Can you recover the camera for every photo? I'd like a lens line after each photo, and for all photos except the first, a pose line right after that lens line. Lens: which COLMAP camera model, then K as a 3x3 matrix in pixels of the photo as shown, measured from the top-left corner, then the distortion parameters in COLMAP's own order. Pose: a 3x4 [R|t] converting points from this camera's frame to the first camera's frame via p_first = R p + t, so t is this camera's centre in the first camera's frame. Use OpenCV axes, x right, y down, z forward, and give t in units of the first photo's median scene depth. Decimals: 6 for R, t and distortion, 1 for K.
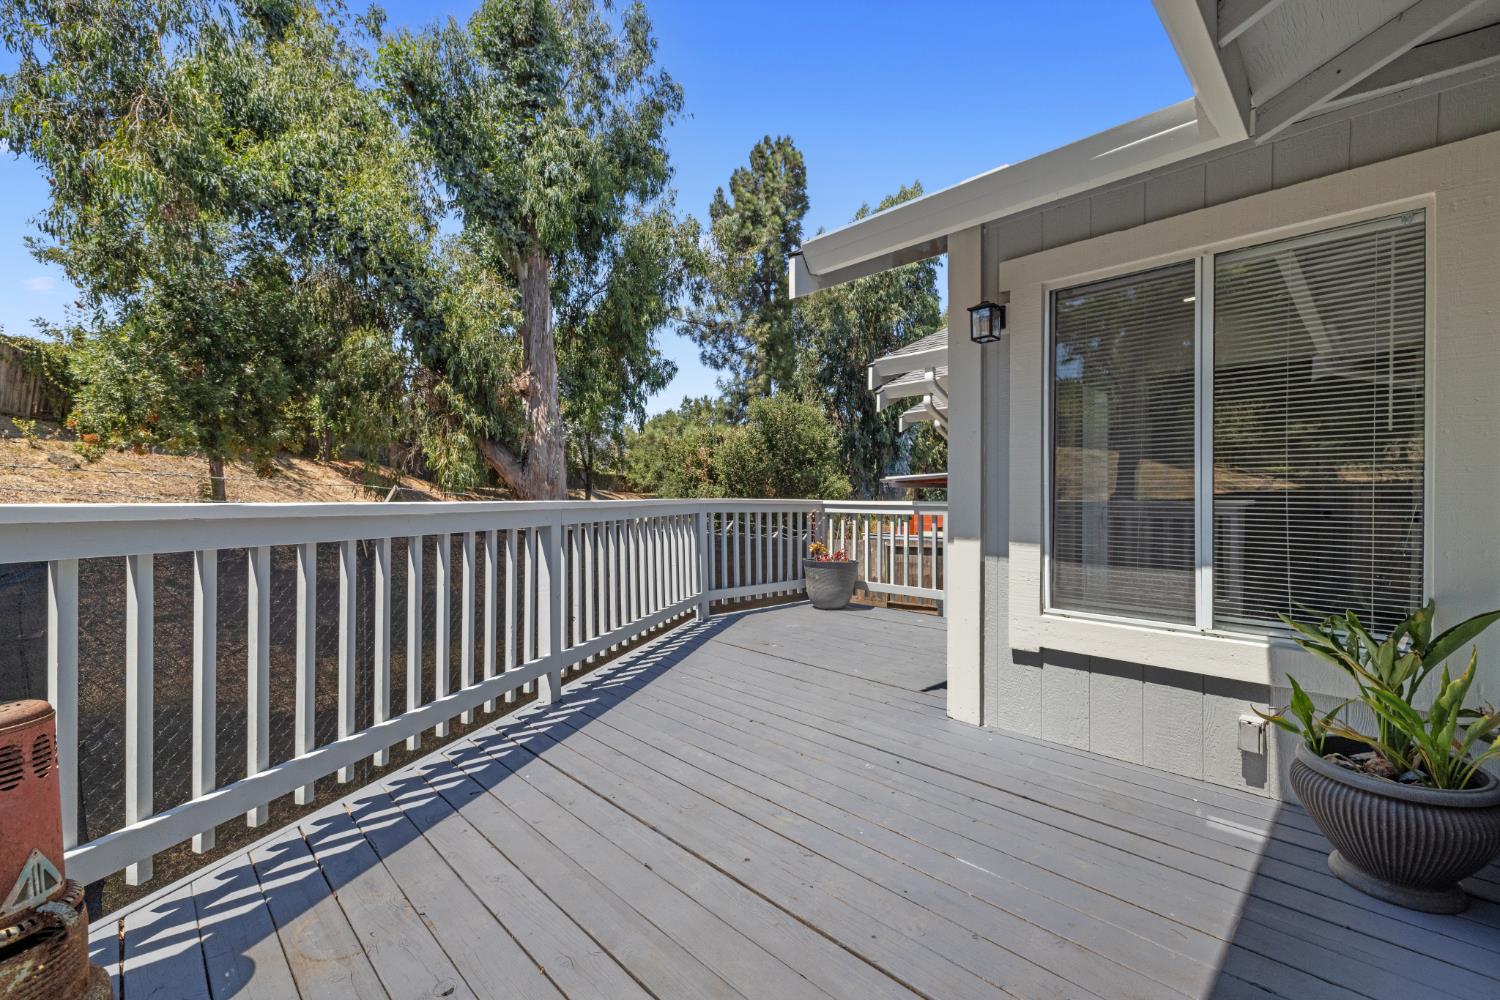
lens RADIAL K [[625.8, 0, 750.0], [0, 625.8, 500.0], [0, 0, 1]] dist [0.001209, -0.000130]
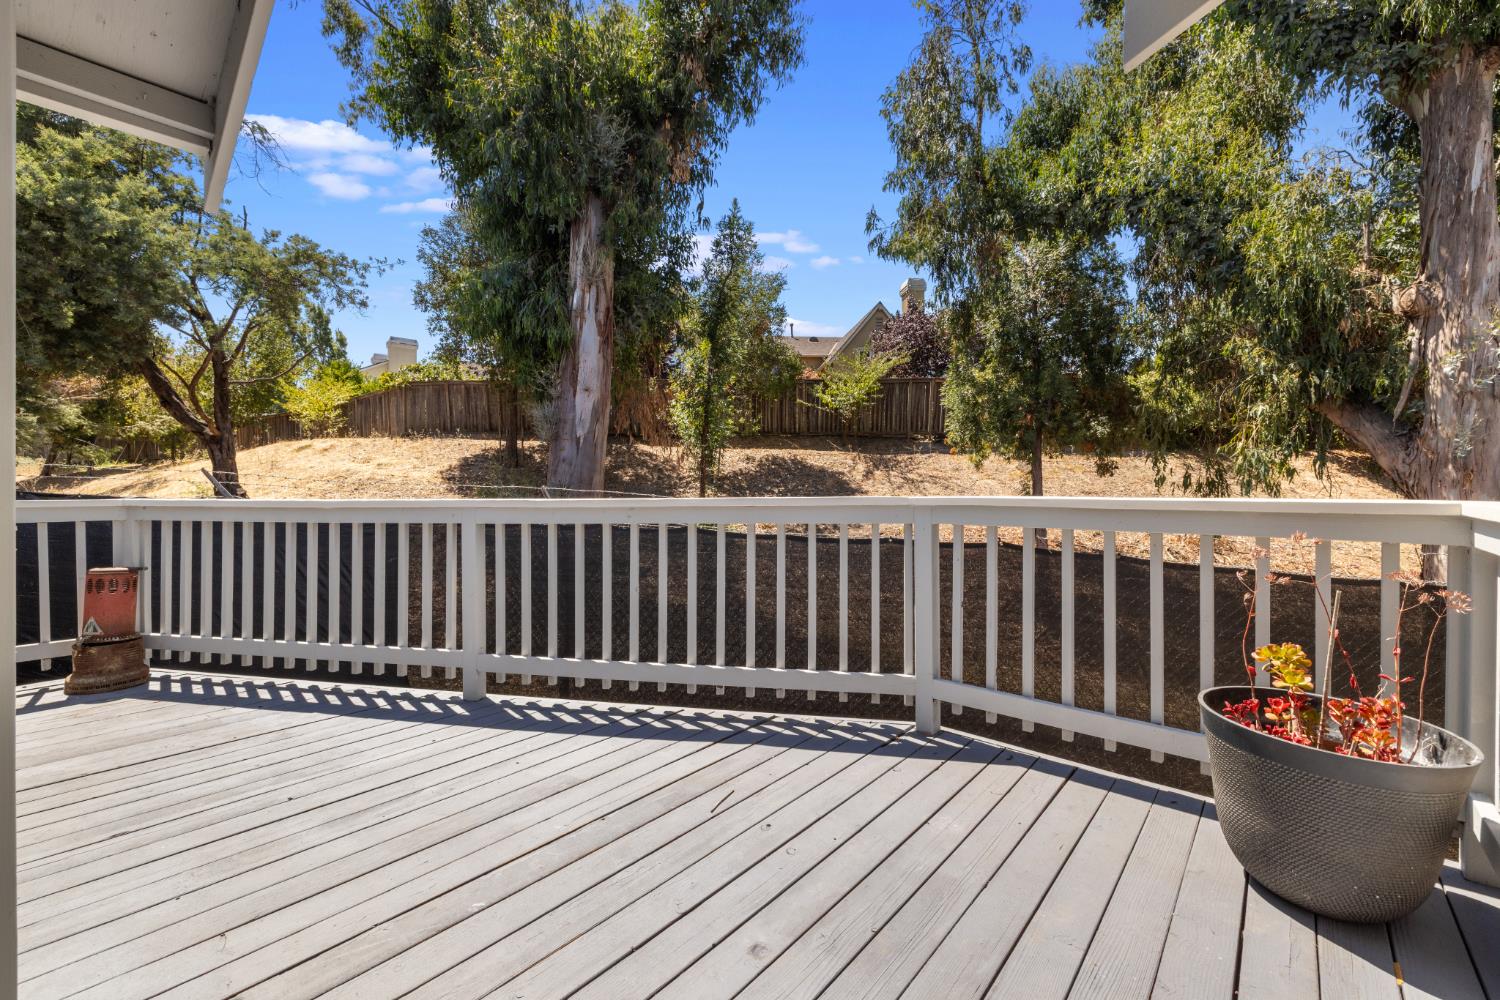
lens RADIAL K [[625.8, 0, 750.0], [0, 625.8, 500.0], [0, 0, 1]] dist [0.001209, -0.000130]
pose [[0.069194, 0.002370, -0.997600, 0.423005], [0.004649, 0.999986, 0.002698, -0.003833], [0.997592, -0.004825, 0.069182, 0.788763]]
